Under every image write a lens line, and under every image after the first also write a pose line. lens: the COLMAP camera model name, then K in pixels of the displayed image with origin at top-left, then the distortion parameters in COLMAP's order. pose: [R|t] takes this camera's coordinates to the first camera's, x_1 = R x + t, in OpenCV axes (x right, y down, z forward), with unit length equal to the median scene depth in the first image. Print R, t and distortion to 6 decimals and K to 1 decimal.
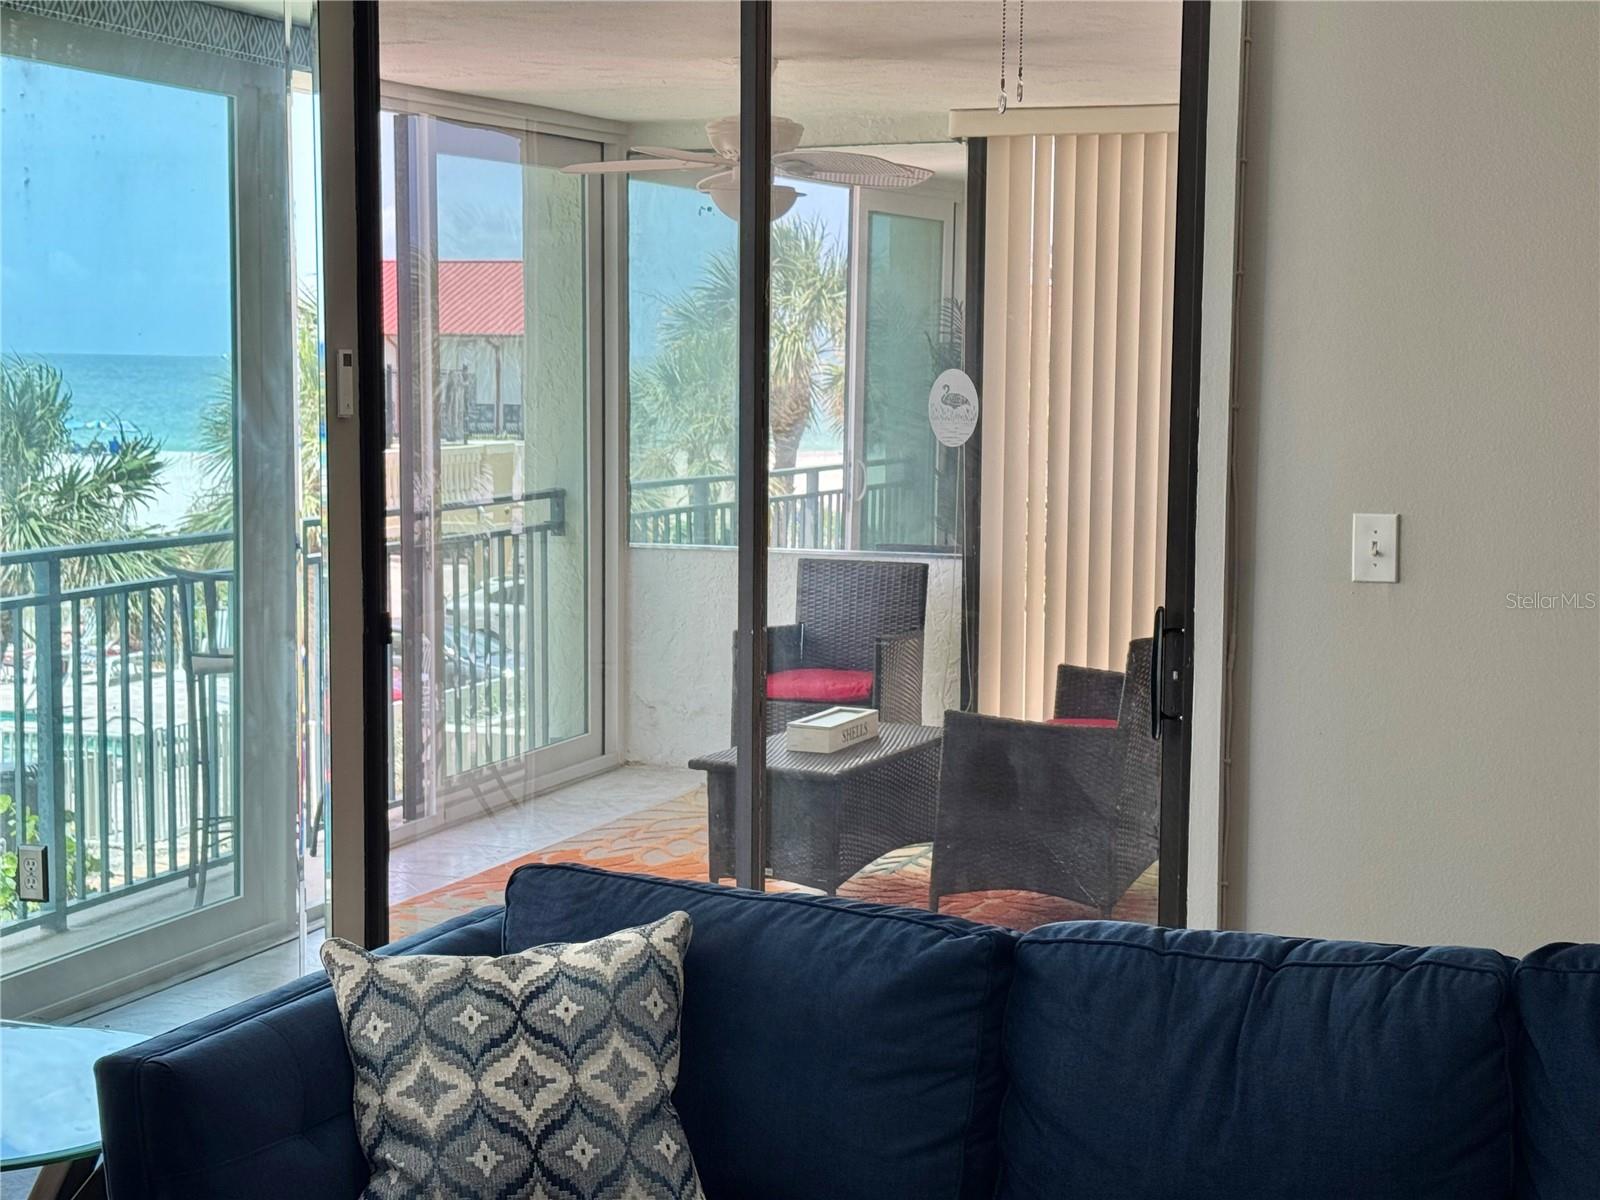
lens RADIAL K [[2582.4, 0, 800.0], [0, 2582.4, 600.0], [0, 0, 1]] dist [0.205723, -0.218538]
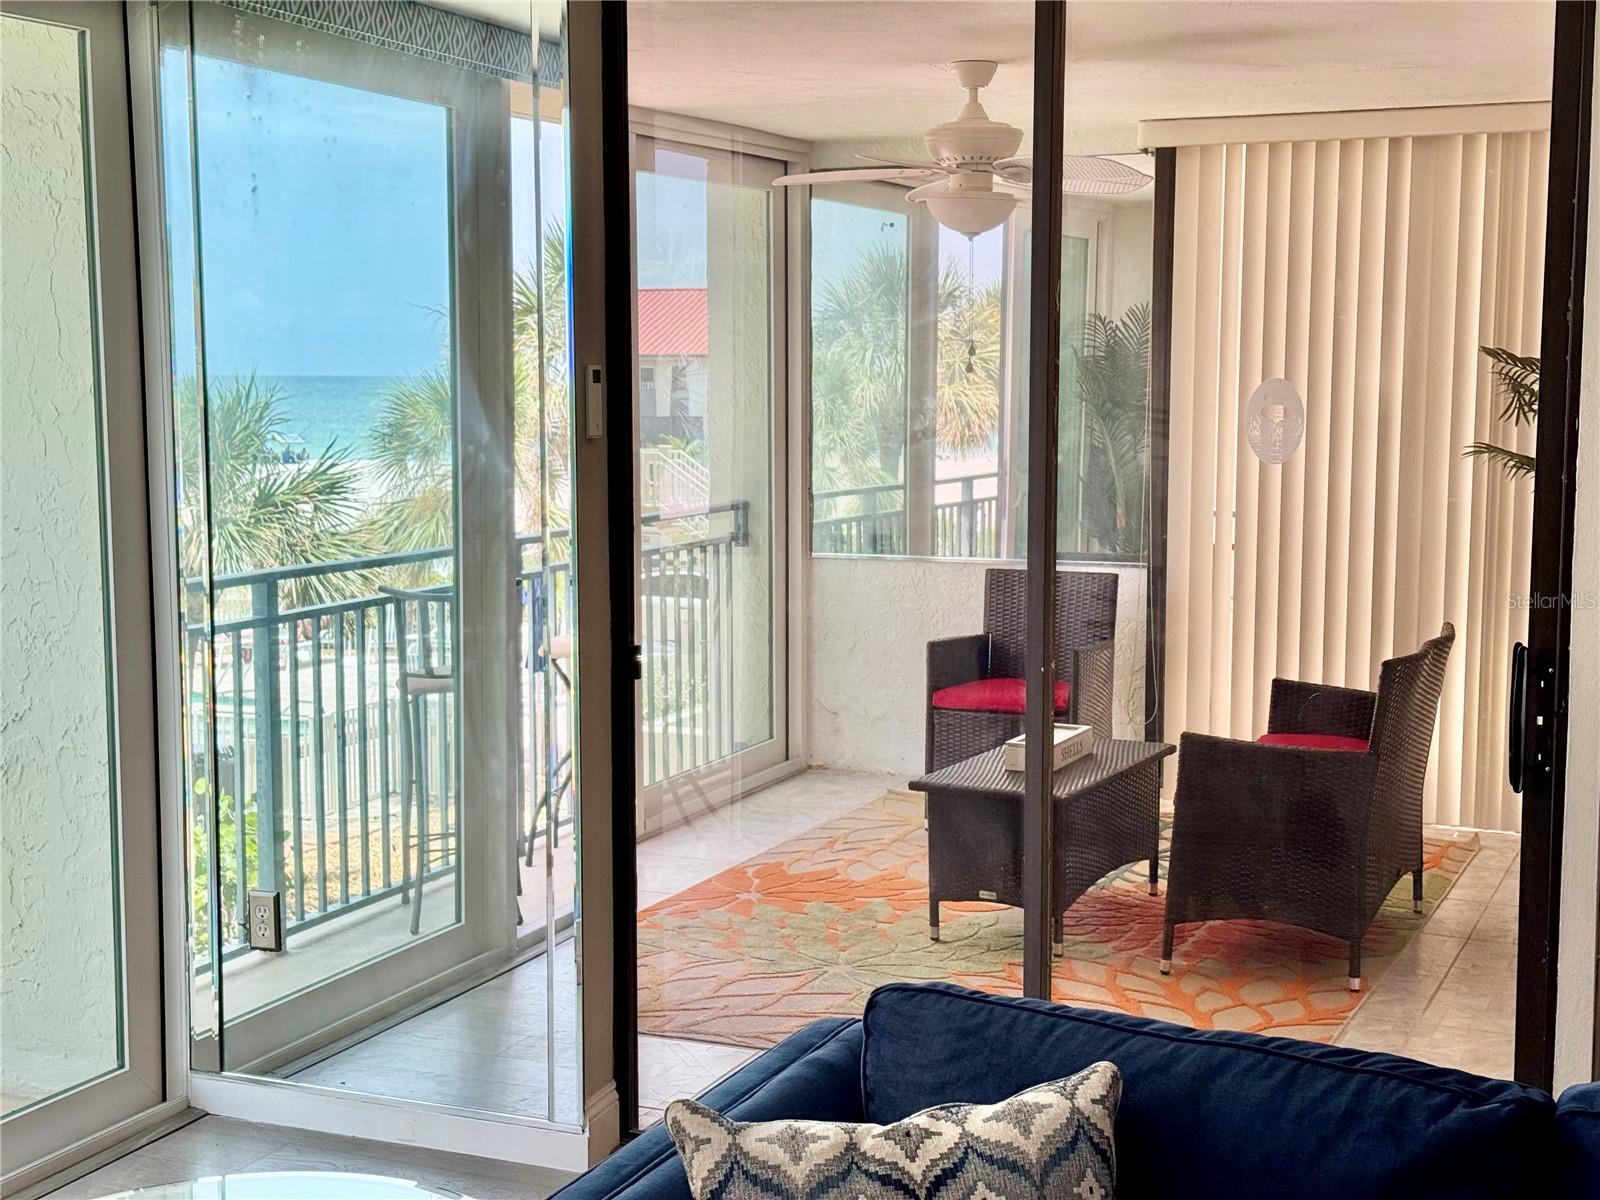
lens RADIAL K [[2235.7, 0, 800.0], [0, 2235.7, 600.0], [0, 0, 1]] dist [0.192716, -0.046583]
pose [[0.999513, -0.005605, -0.030686, -0.075221], [0.005833, 0.999956, 0.007355, -0.017250], [0.030644, -0.007531, 0.999502, 0.195059]]
